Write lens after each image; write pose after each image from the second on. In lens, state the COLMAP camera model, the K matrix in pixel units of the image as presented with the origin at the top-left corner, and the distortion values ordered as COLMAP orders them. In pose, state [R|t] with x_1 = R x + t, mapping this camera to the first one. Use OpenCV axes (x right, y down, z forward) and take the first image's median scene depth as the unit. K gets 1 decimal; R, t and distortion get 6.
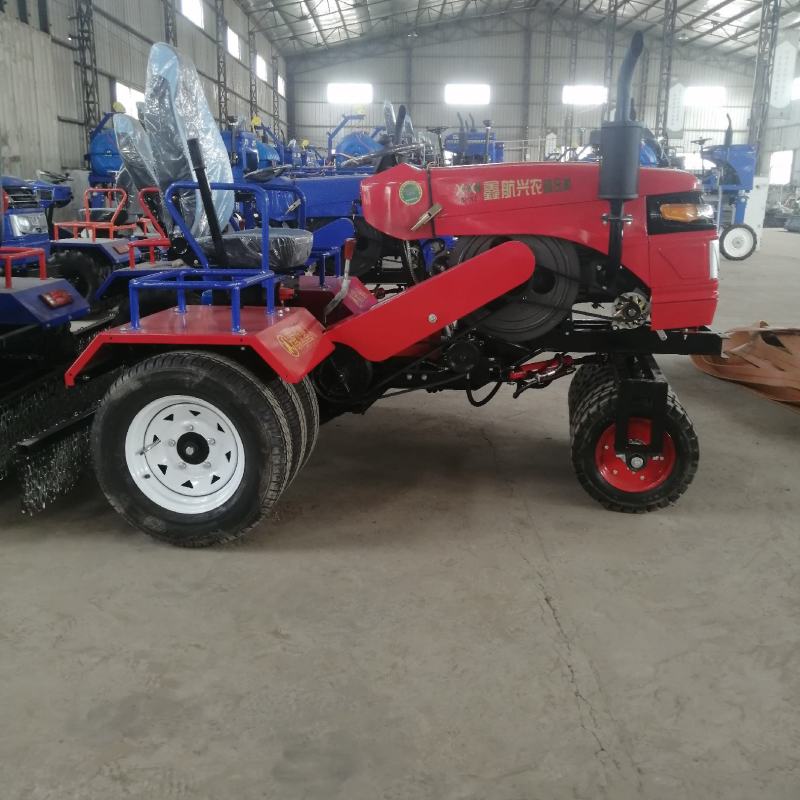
lens RADIAL K [[843.5, 0, 400.0], [0, 843.5, 400.0], [0, 0, 1]] dist [-0.007085, 0.039542]
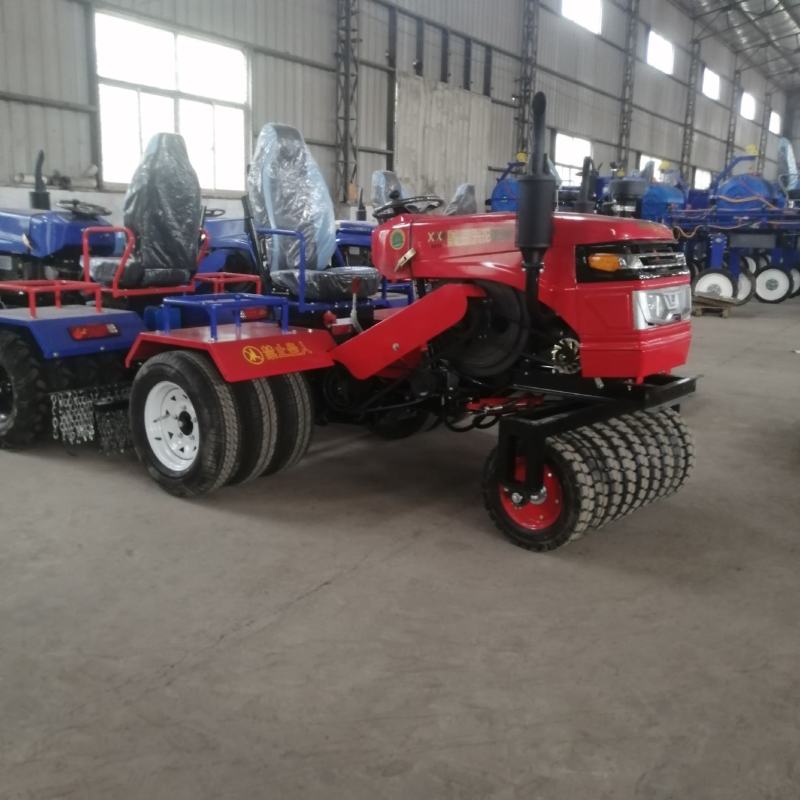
lens RADIAL K [[843.5, 0, 400.0], [0, 843.5, 400.0], [0, 0, 1]] dist [-0.007085, 0.039542]
pose [[0.831796, 0.116856, -0.542642, 0.682839], [-0.141365, 0.989951, -0.003510, -0.020800], [0.536779, 0.079630, 0.839957, 0.037713]]
